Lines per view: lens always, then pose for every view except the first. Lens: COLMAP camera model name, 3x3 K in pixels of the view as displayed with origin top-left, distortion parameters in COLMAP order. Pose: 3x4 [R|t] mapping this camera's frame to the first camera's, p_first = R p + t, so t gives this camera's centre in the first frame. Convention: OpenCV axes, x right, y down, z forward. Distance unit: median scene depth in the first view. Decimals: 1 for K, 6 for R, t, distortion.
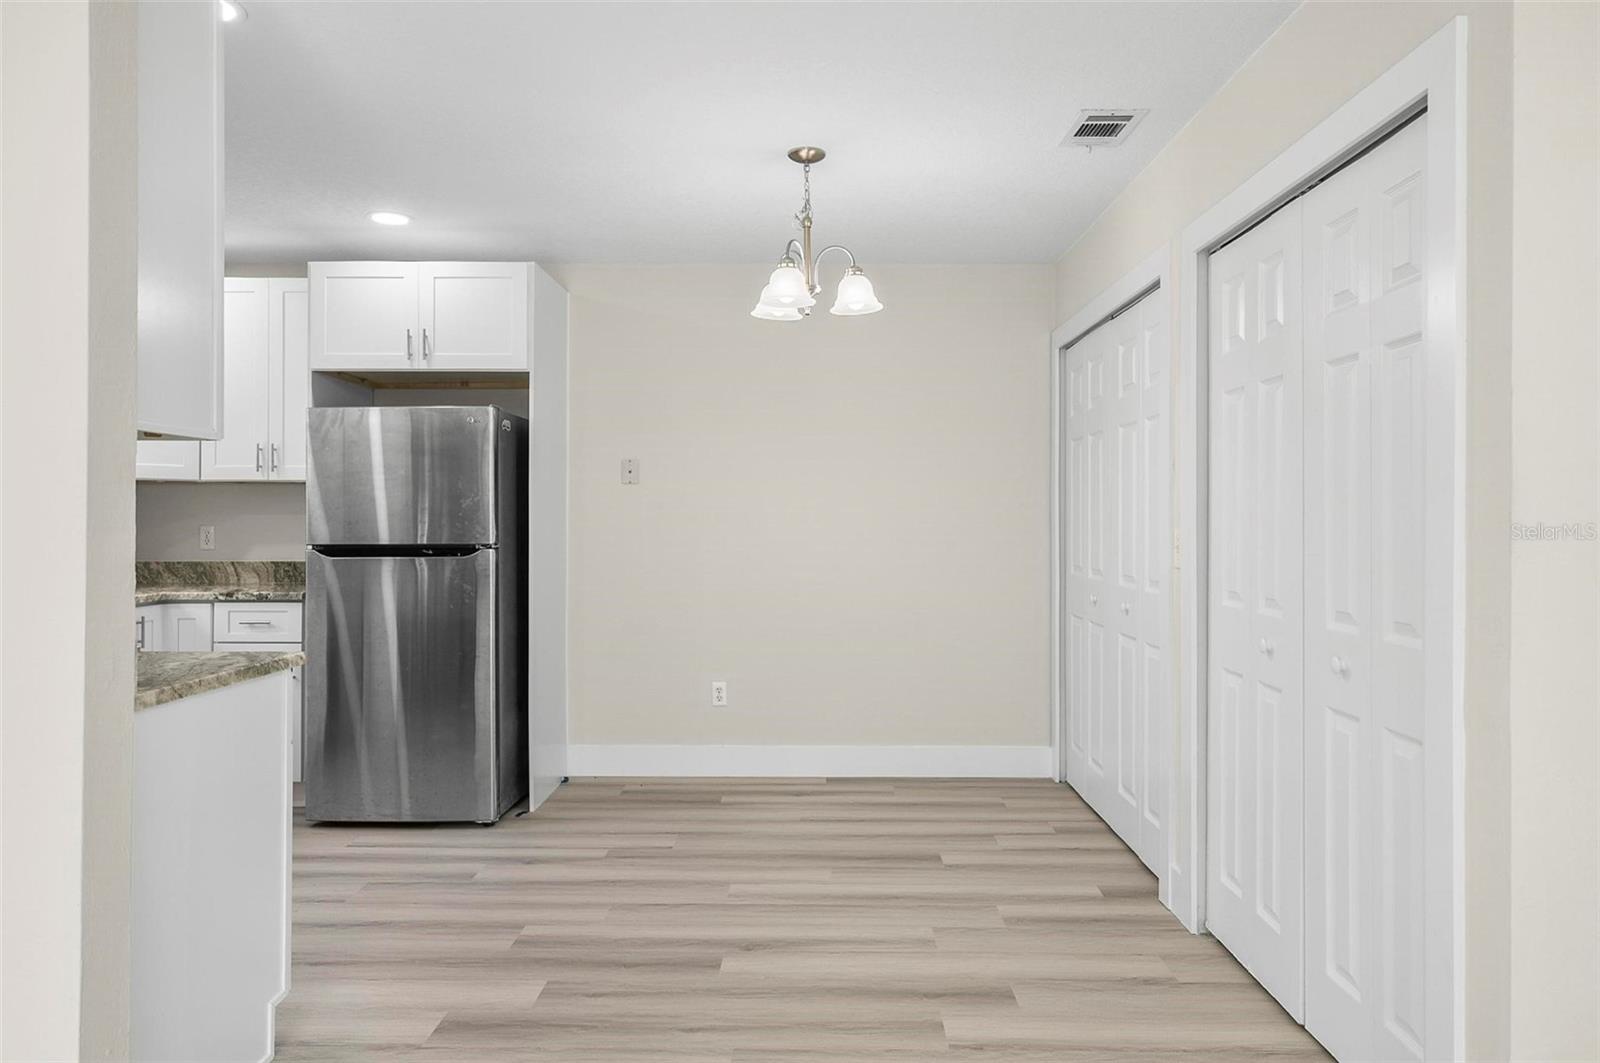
lens RADIAL K [[1060.2, 0, 809.1], [0, 1060.2, 514.6], [0, 0, 1]] dist [-0.004229, 0.012677]
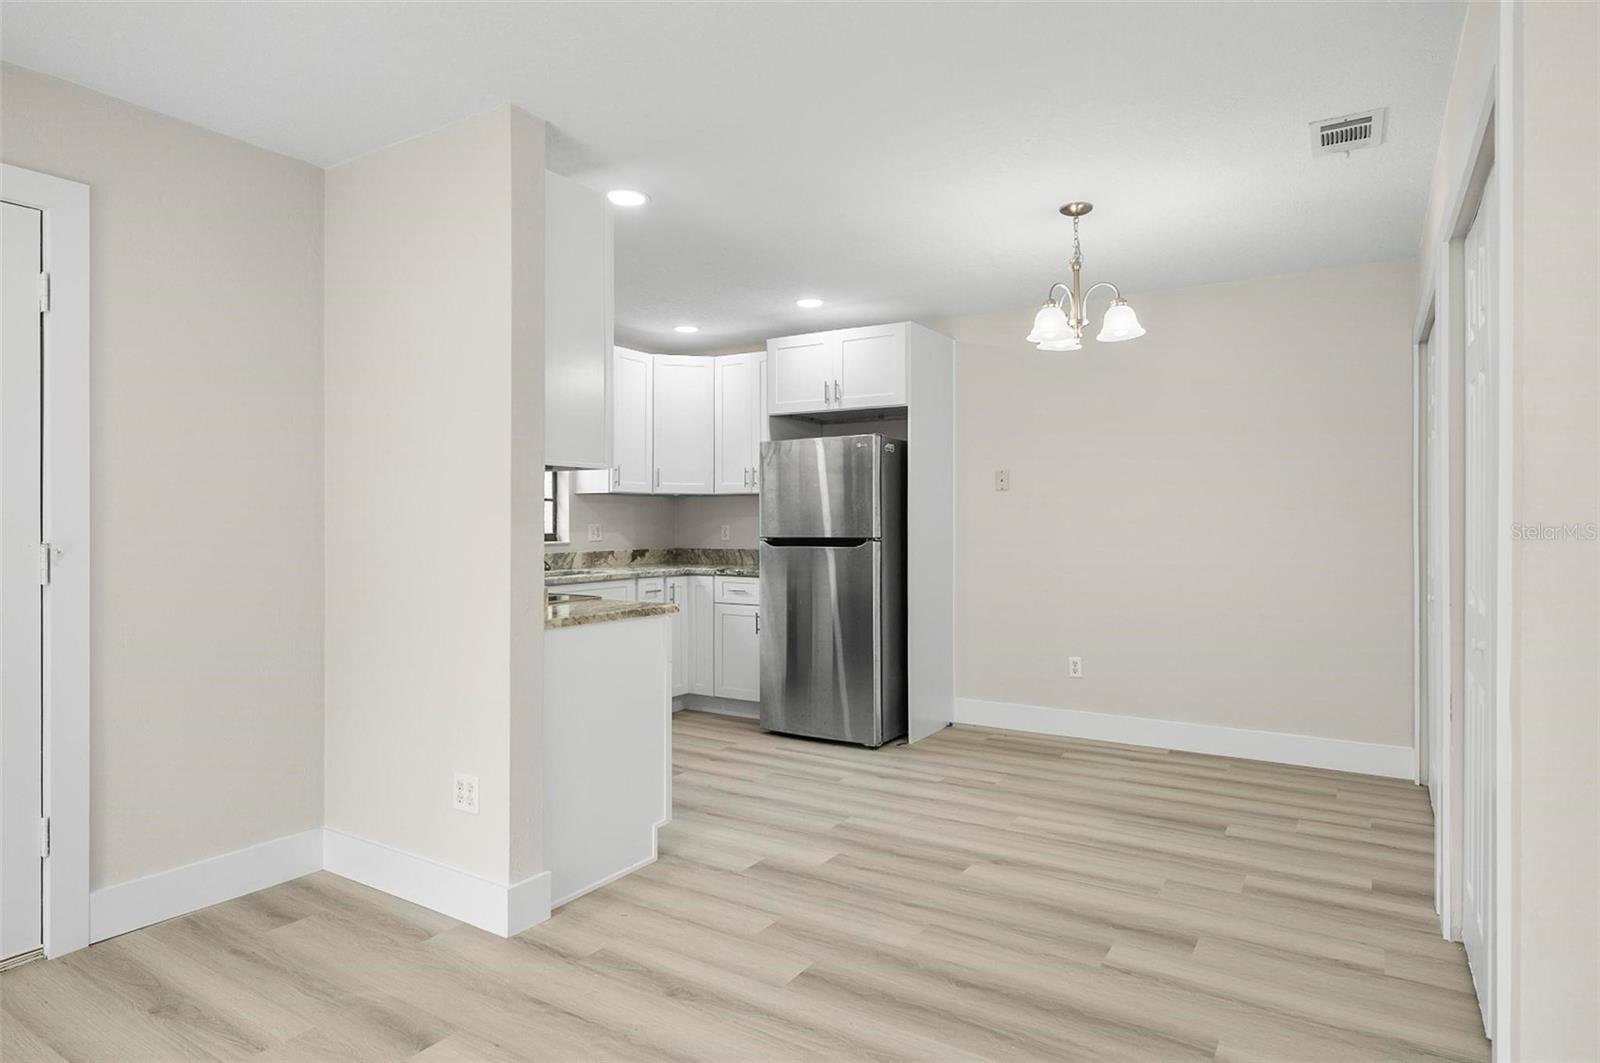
lens RADIAL K [[902.2, 0, 806.2], [0, 902.2, 520.8], [0, 0, 1]] dist [0.004686, -0.000553]
pose [[0.853010, -0.002158, -0.521891, 0.252341], [0.003930, 0.999990, 0.002288, 0.004166], [0.521880, -0.004003, 0.853009, -0.015329]]
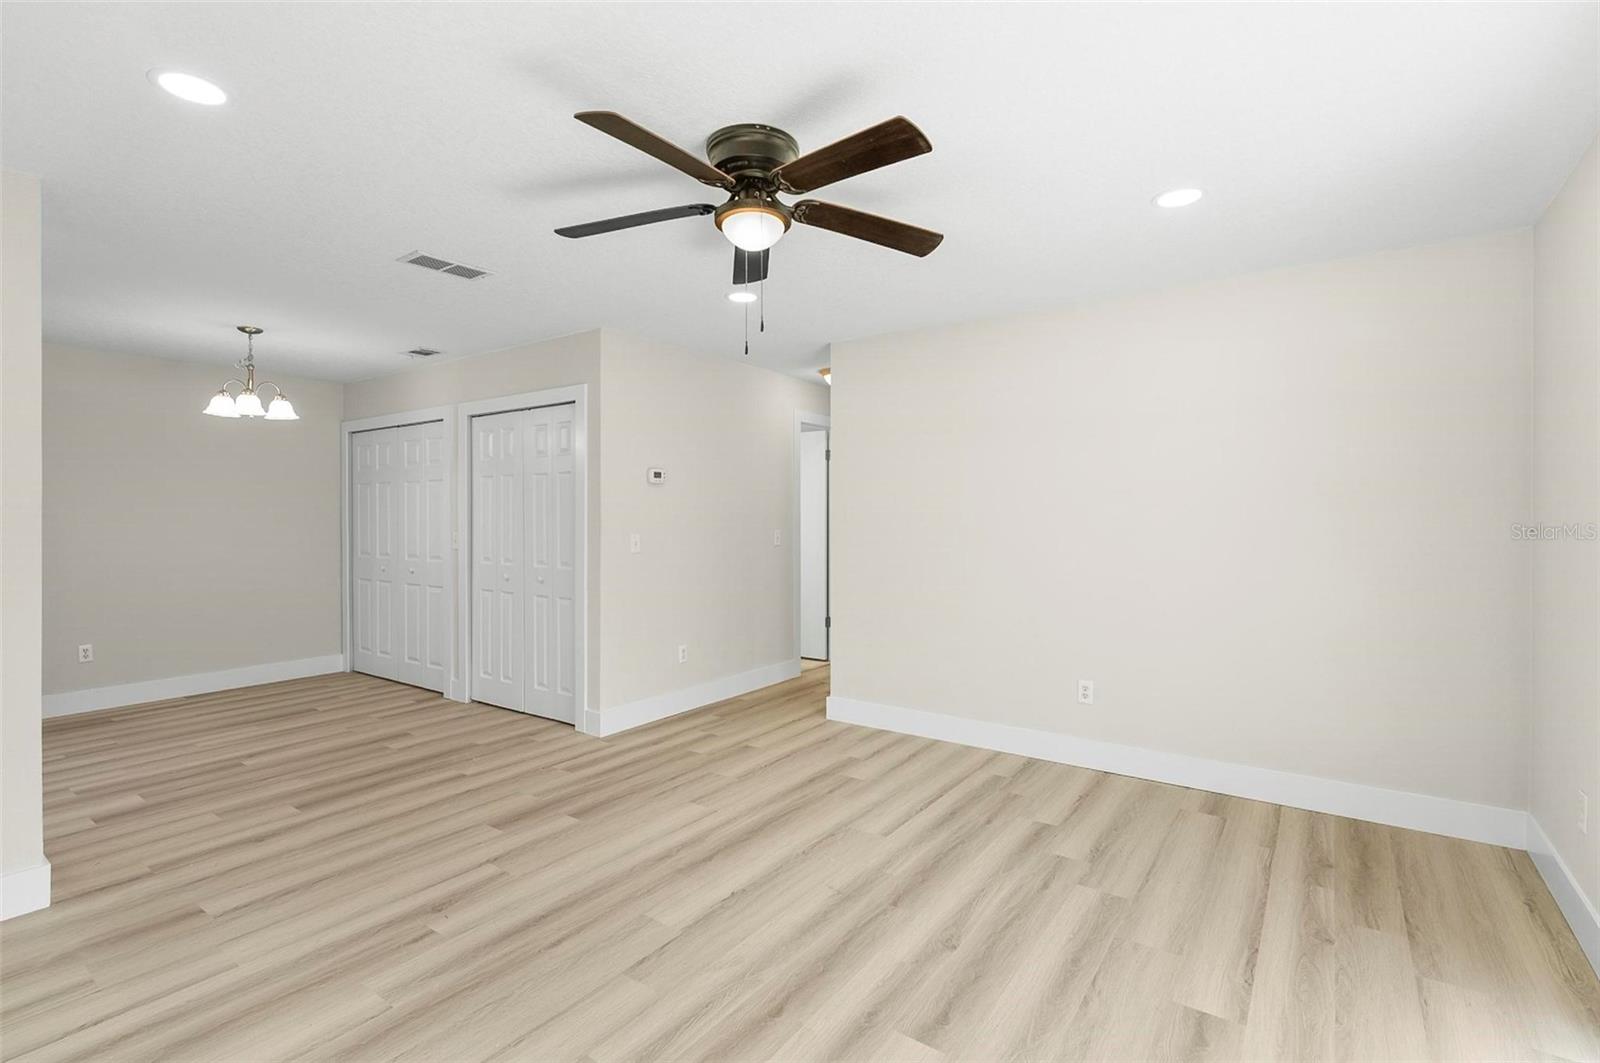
lens RADIAL K [[746.5, 0, 799.6], [0, 746.5, 521.6], [0, 0, 1]] dist [0.010630, 0.000228]
pose [[0.576946, -0.008012, 0.816743, -0.486293], [-0.000466, 0.999948, 0.010138, -0.023204], [-0.816782, -0.006230, 0.576912, -0.484664]]
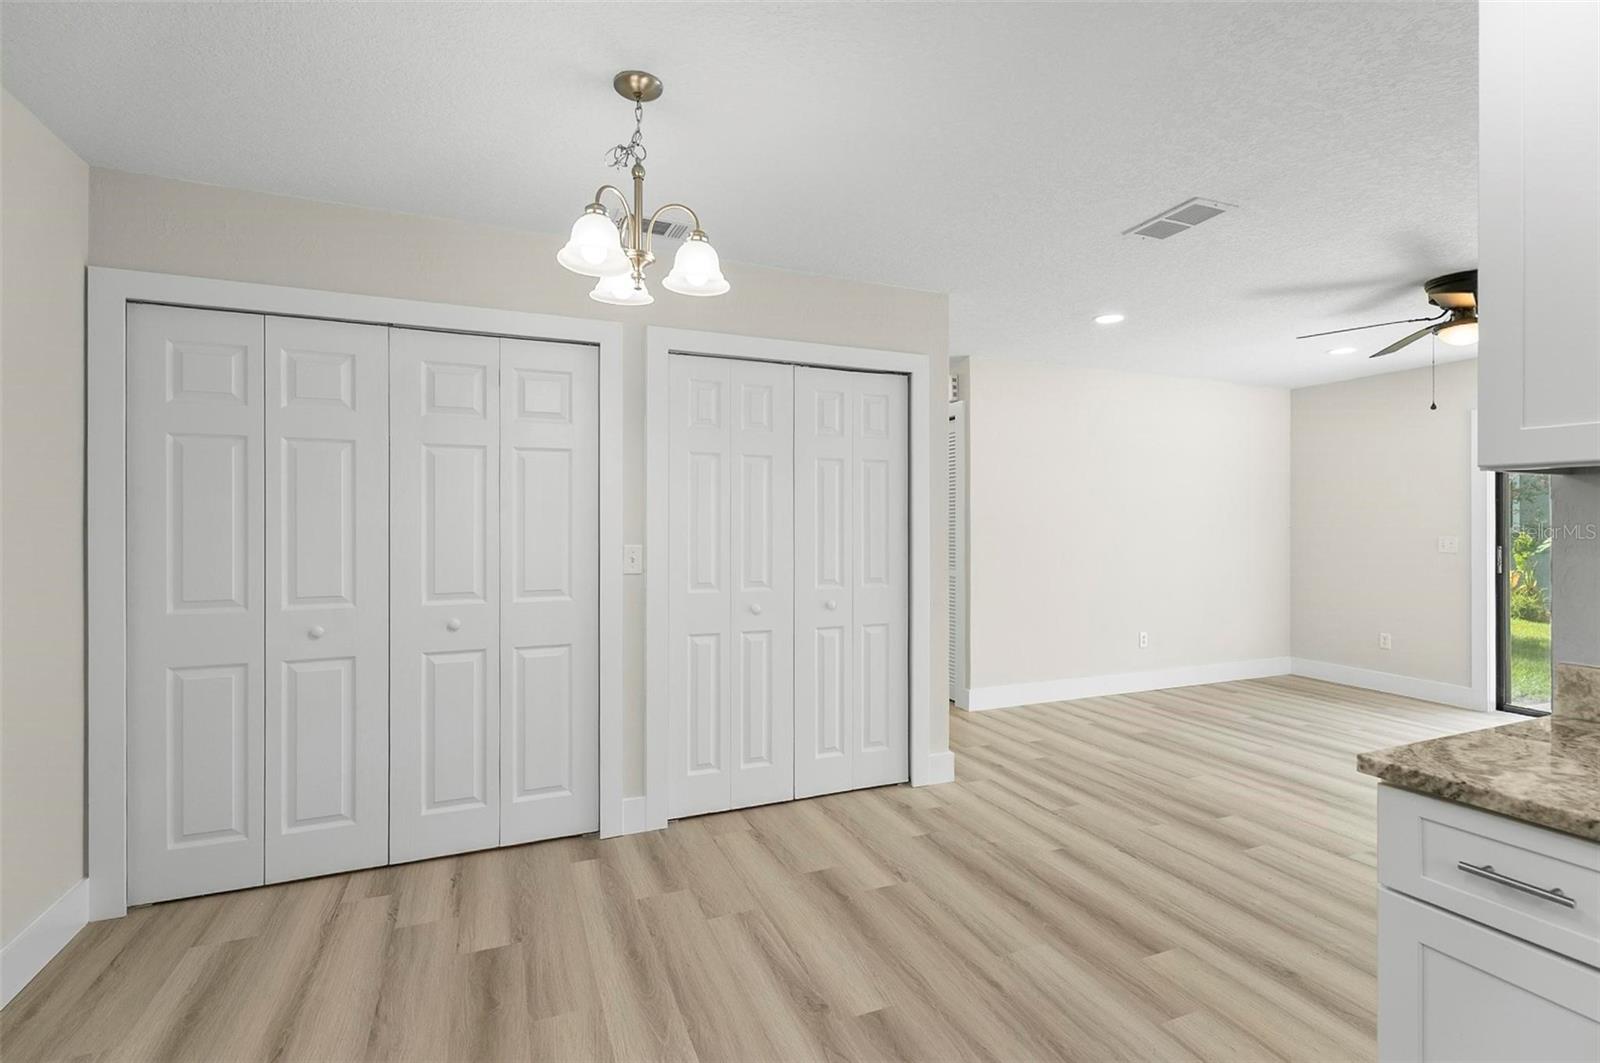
lens RADIAL K [[746.5, 0, 808.0], [0, 746.5, 514.4], [0, 0, 1]] dist [0.010630, 0.000228]
pose [[-0.406719, 0.006493, 0.913530, -0.541759], [-0.008011, 0.999911, -0.010673, -0.013604], [-0.913518, -0.011659, -0.406631, 1.058136]]
